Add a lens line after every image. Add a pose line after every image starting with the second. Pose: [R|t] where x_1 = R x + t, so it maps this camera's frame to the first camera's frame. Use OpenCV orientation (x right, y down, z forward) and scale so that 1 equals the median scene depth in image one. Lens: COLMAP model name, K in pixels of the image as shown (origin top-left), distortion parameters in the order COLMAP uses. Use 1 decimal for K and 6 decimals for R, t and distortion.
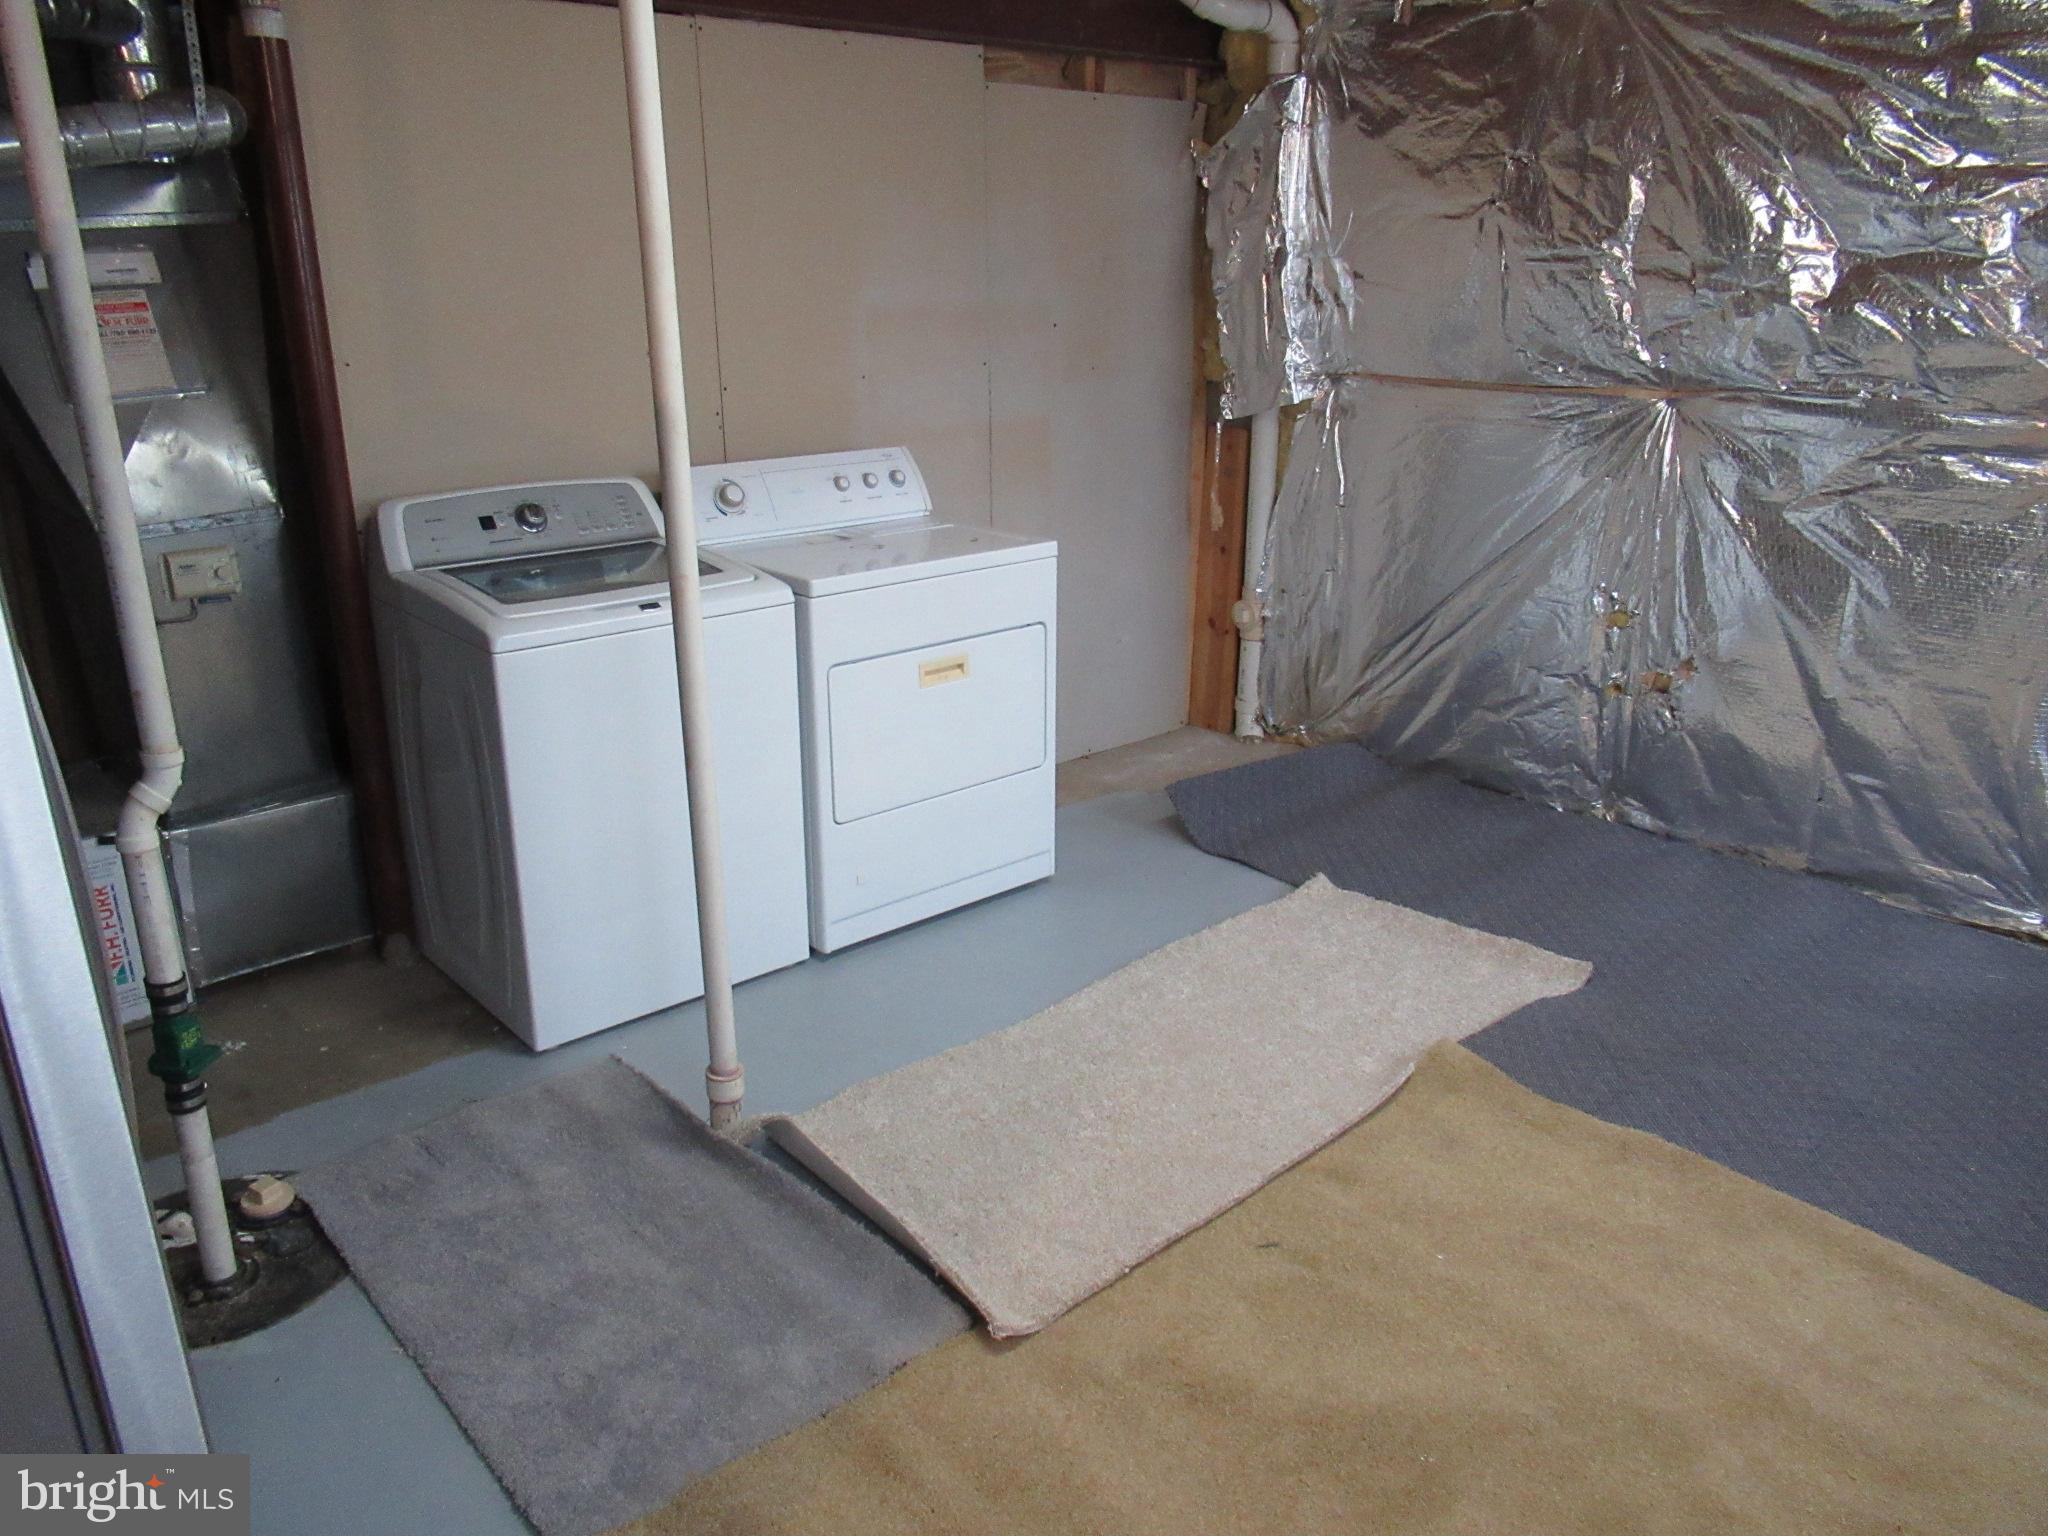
lens RADIAL K [[1512.3, 0, 1024.0], [0, 1512.3, 768.0], [0, 0, 1]] dist [0.000123, -0.000731]
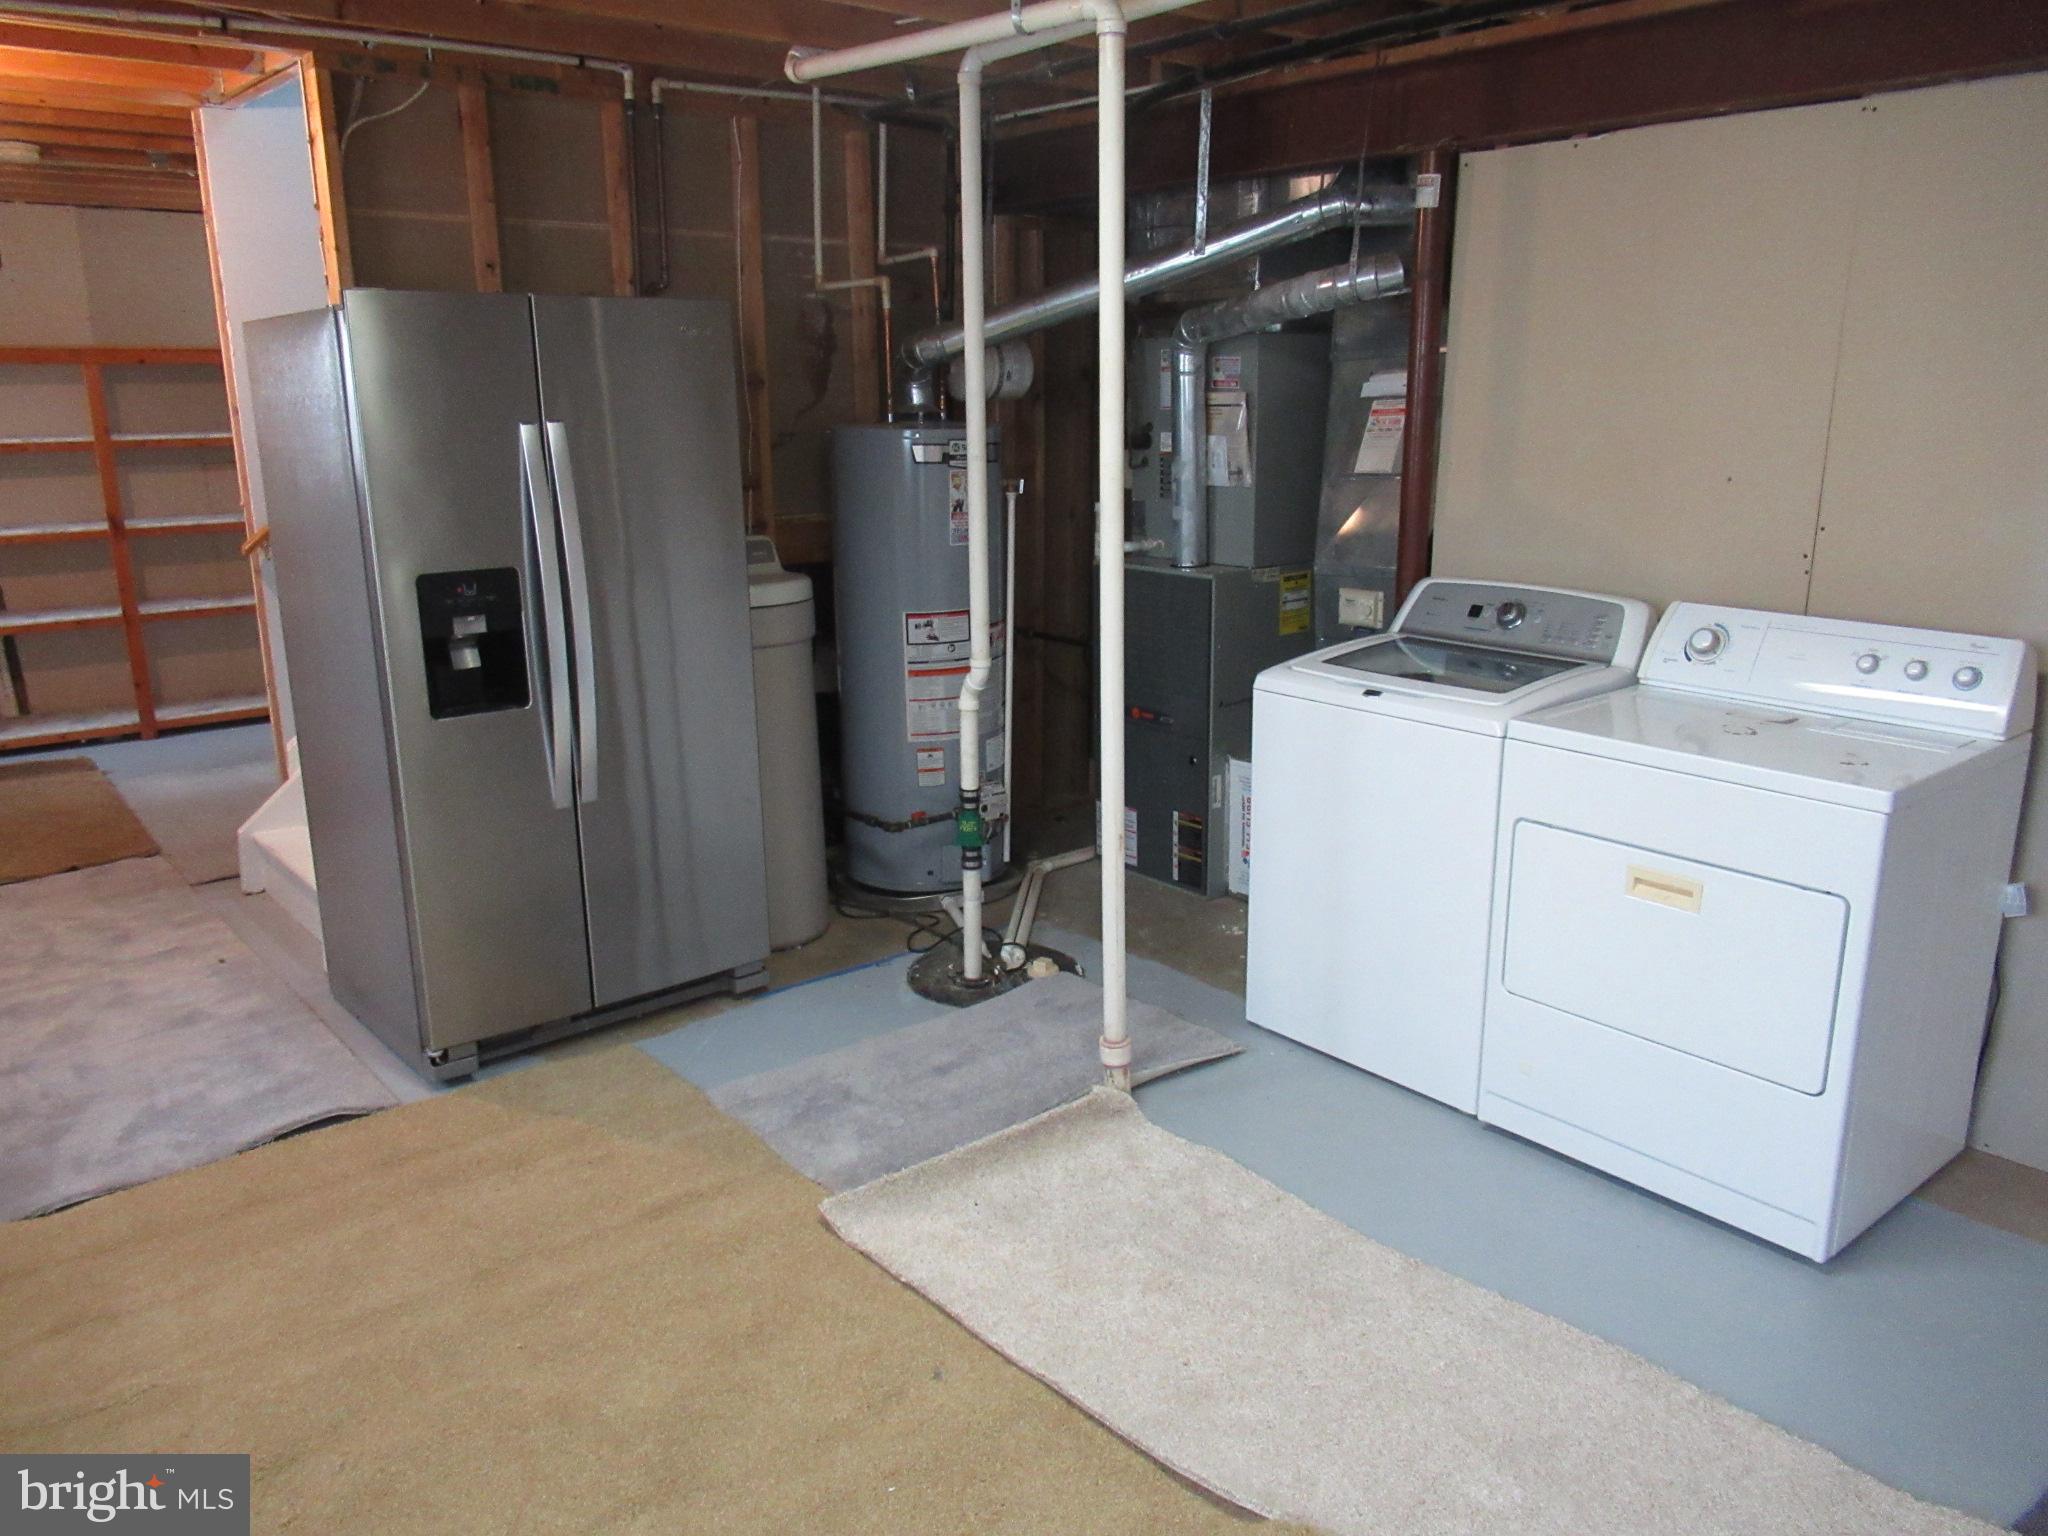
lens RADIAL K [[1512.3, 0, 1024.0], [0, 1512.3, 768.0], [0, 0, 1]] dist [0.000123, -0.000731]
pose [[-0.023996, 0.254143, -0.966869, 0.700955], [-0.315085, 0.915932, 0.248574, -0.212435], [0.948760, 0.310611, 0.058098, 0.613437]]
